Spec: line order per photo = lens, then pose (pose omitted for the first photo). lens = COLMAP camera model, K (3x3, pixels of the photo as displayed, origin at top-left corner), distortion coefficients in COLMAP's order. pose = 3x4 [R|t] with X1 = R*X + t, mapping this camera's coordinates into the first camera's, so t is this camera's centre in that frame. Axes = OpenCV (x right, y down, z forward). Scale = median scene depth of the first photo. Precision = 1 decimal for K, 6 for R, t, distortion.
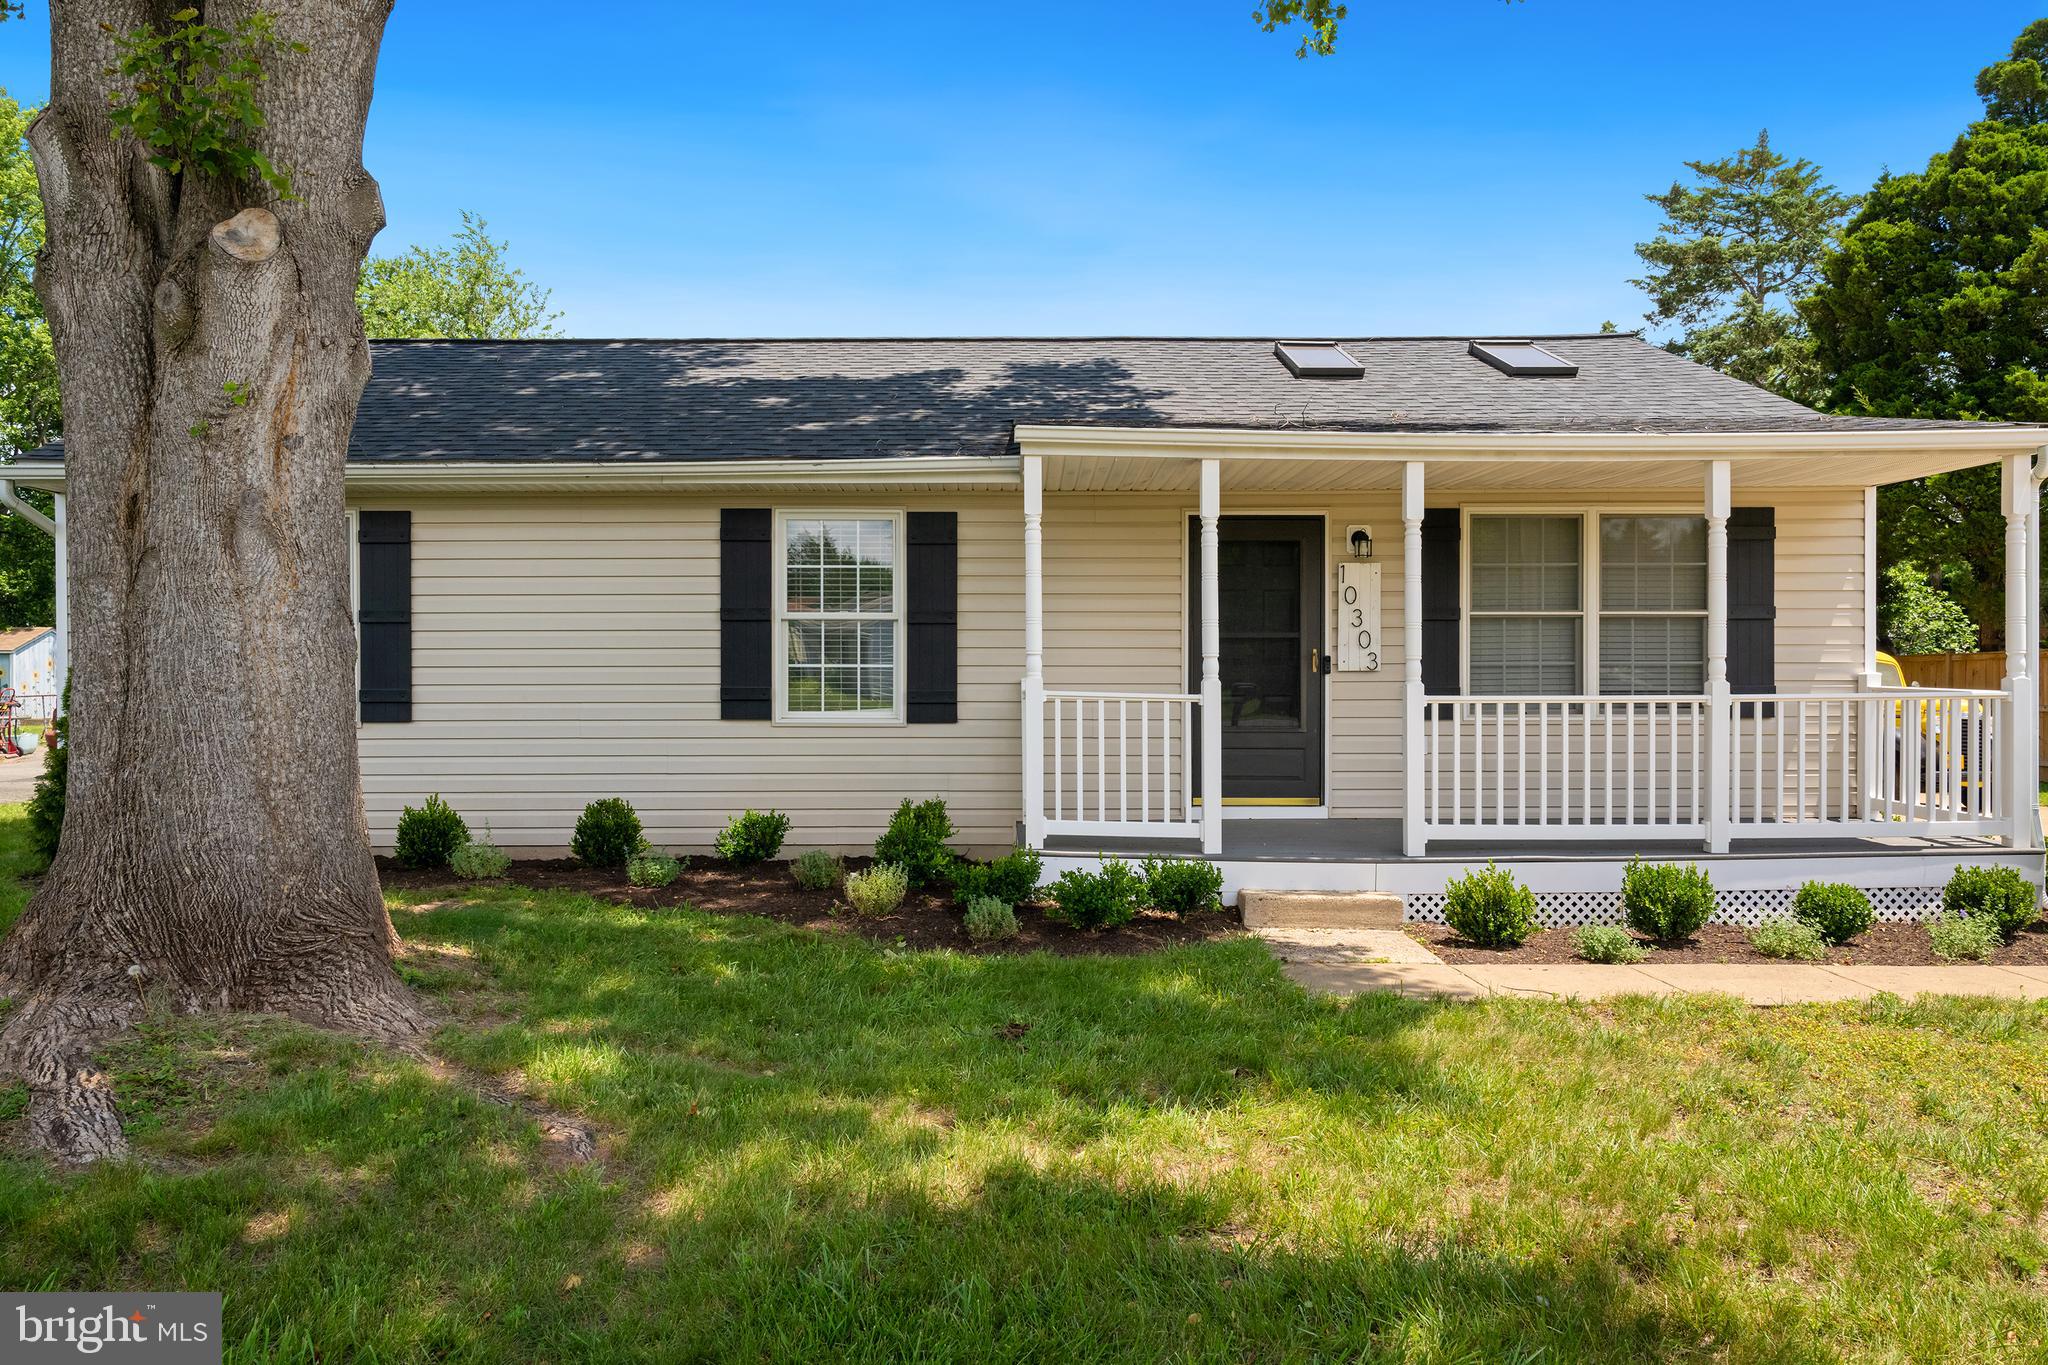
lens RADIAL K [[1410.1, 0, 1067.4], [0, 1410.1, 676.6], [0, 0, 1]] dist [-0.024861, -0.001791]
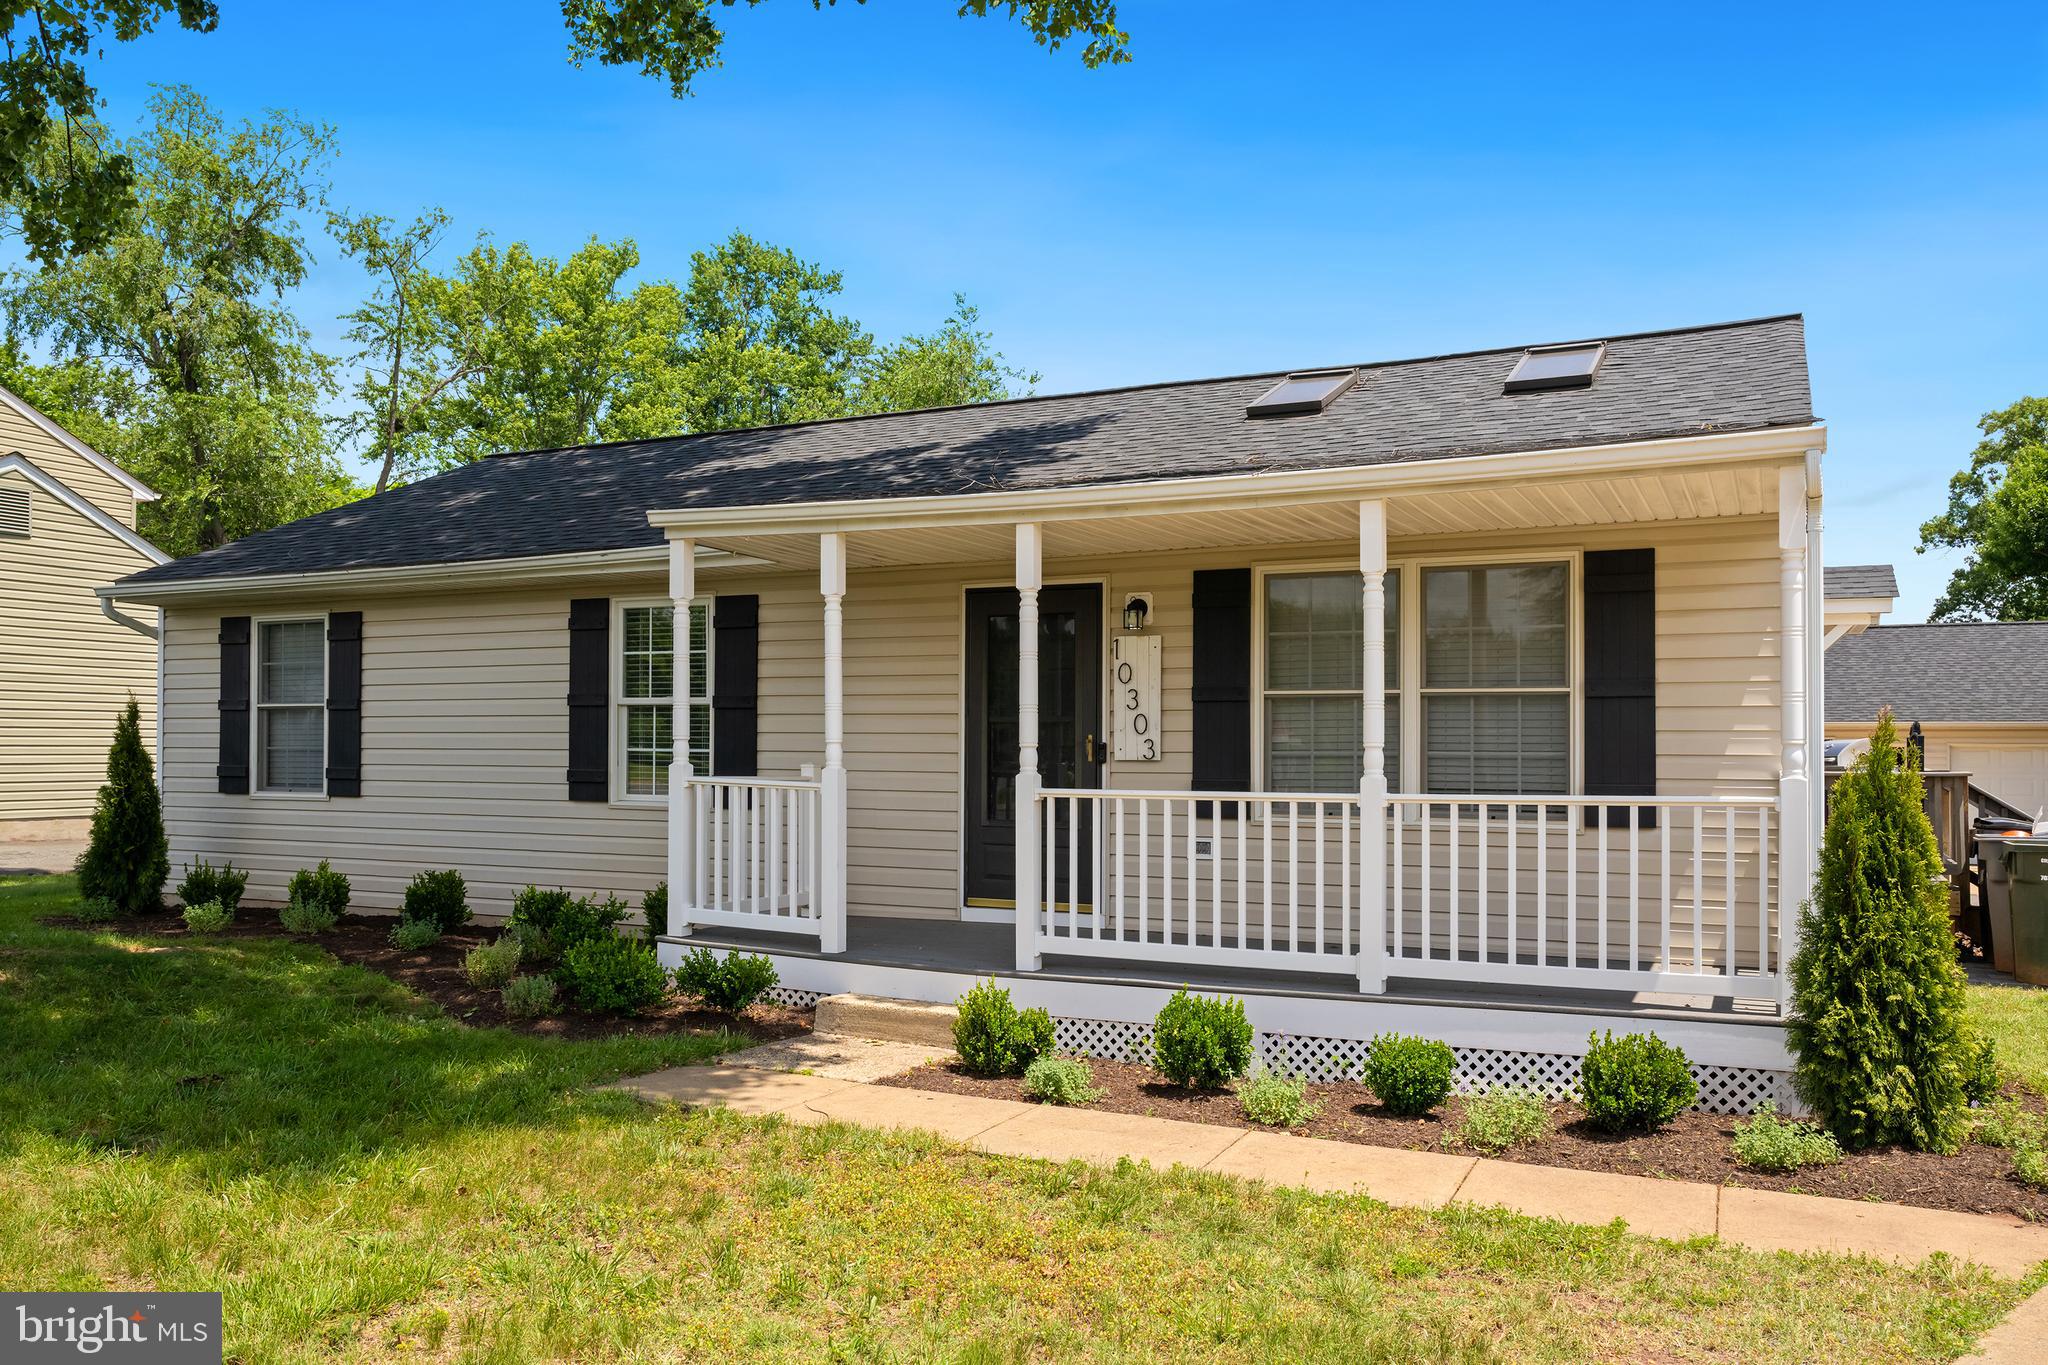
lens RADIAL K [[1637.0, 0, 1034.3], [0, 1637.0, 733.9], [0, 0, 1]] dist [-0.009187, 0.005765]
pose [[0.889470, 0.002263, -0.456987, 0.613981], [-0.011925, 0.999762, -0.018259, -0.001039], [0.456837, 0.021690, 0.889286, 0.072788]]
